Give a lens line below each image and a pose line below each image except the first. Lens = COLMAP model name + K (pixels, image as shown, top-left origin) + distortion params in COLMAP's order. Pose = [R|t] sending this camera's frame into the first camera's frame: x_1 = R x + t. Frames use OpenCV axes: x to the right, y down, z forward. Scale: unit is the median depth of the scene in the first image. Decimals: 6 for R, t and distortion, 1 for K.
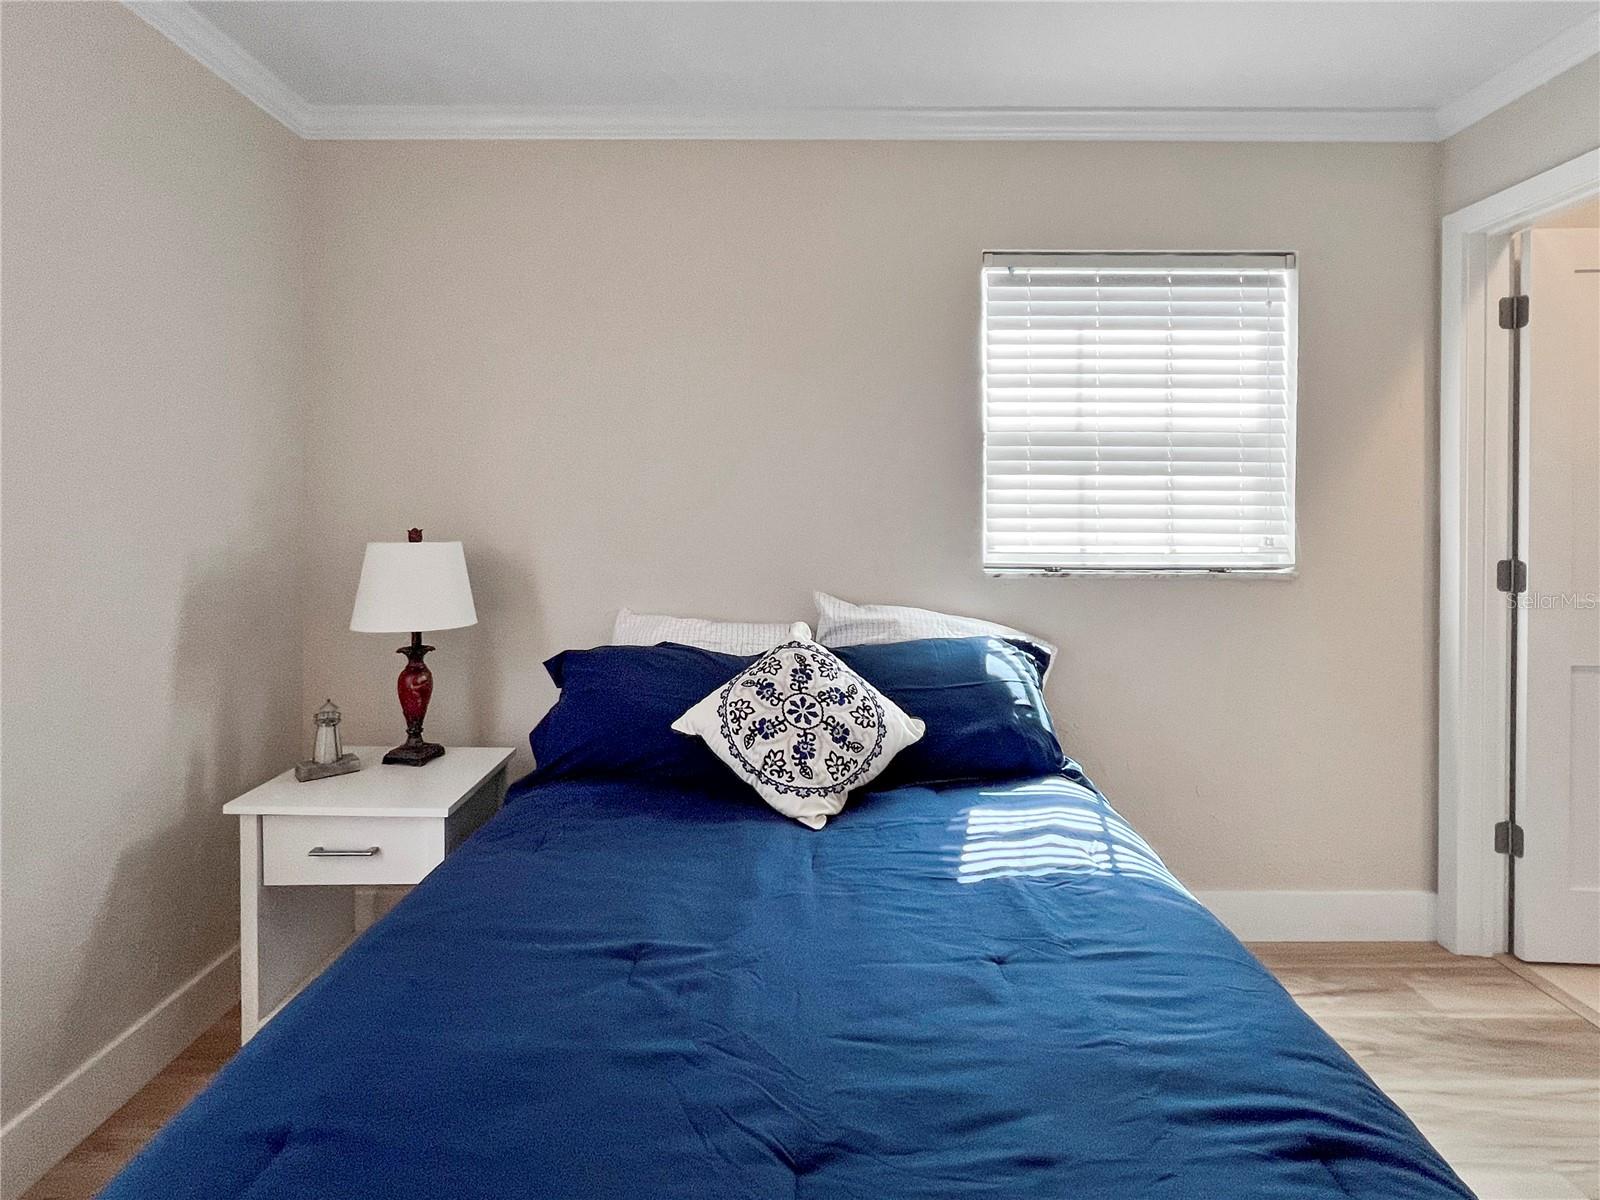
lens RADIAL K [[800.2, 0, 798.0], [0, 800.2, 513.2], [0, 0, 1]] dist [-0.000744, -0.000094]
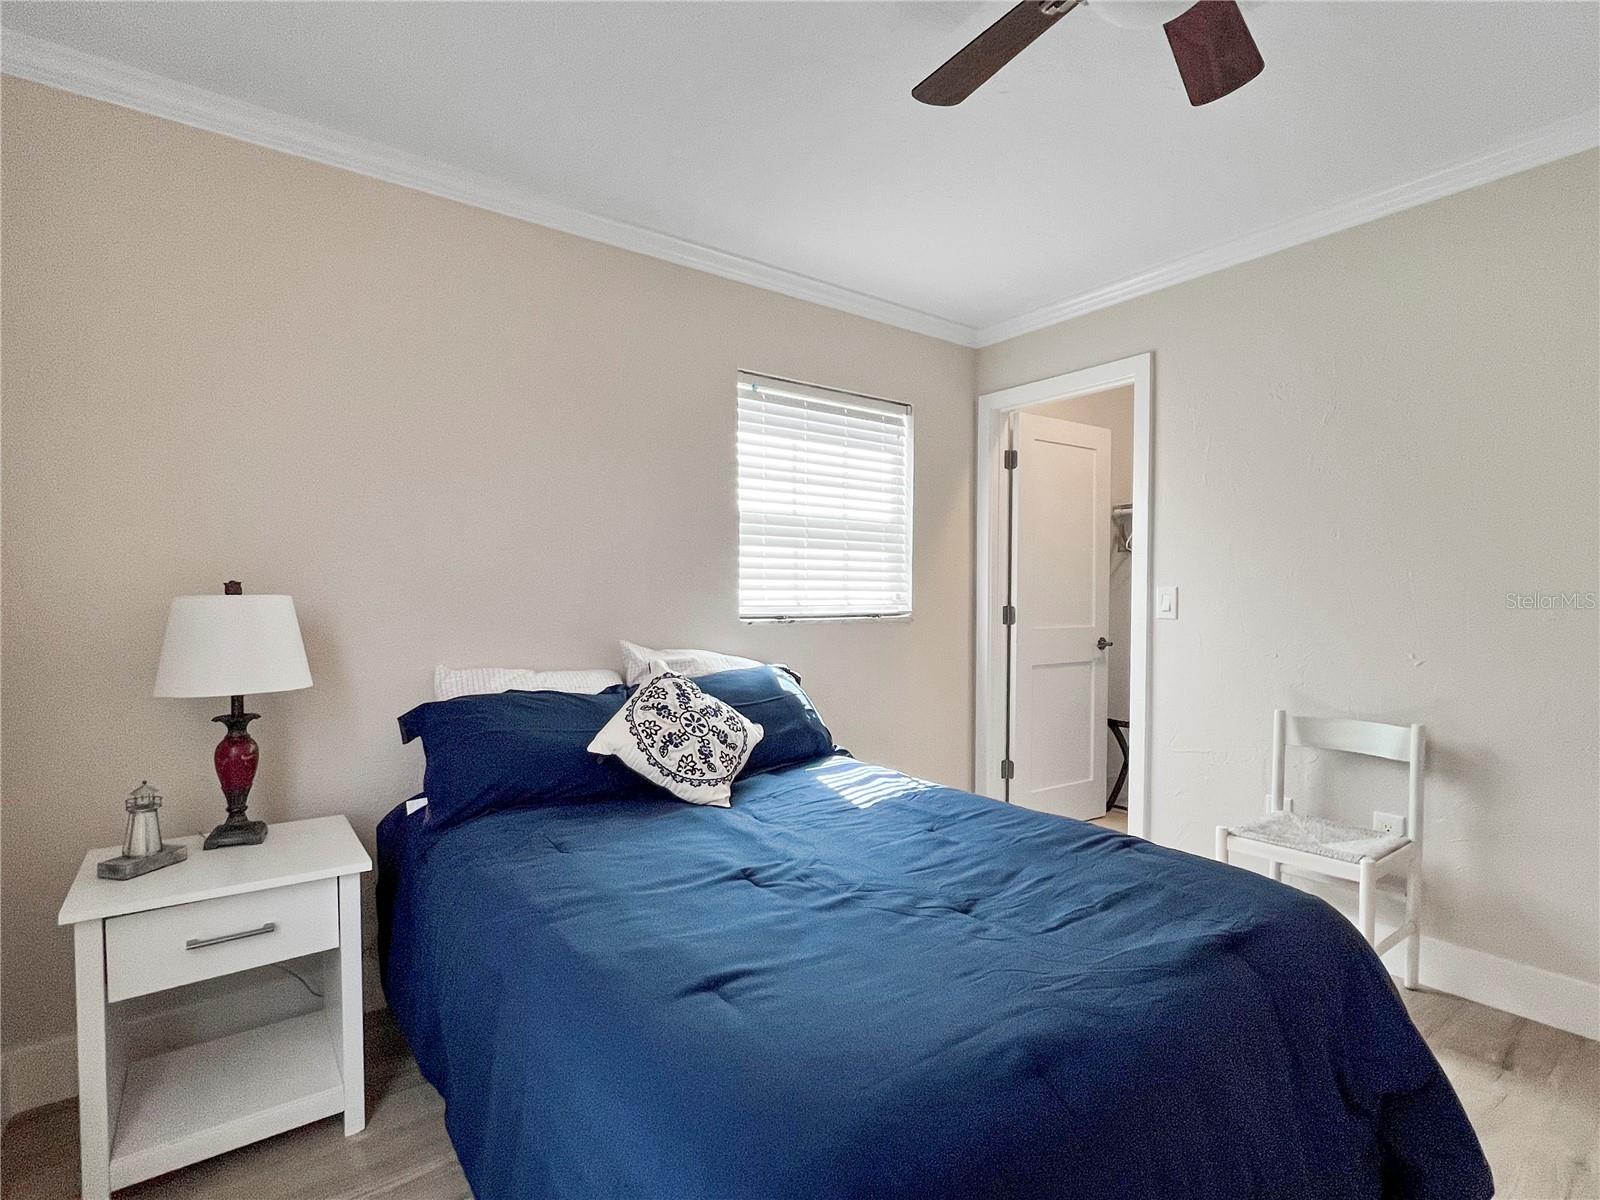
lens RADIAL K [[768.1, 0, 800.6], [0, 768.1, 618.1], [0, 0, 1]] dist [-0.000529, -0.000056]
pose [[0.802929, -0.021340, 0.595693, -0.542559], [0.005729, 0.999589, 0.028086, 0.044448], [-0.596047, -0.019138, 0.802721, -0.064002]]
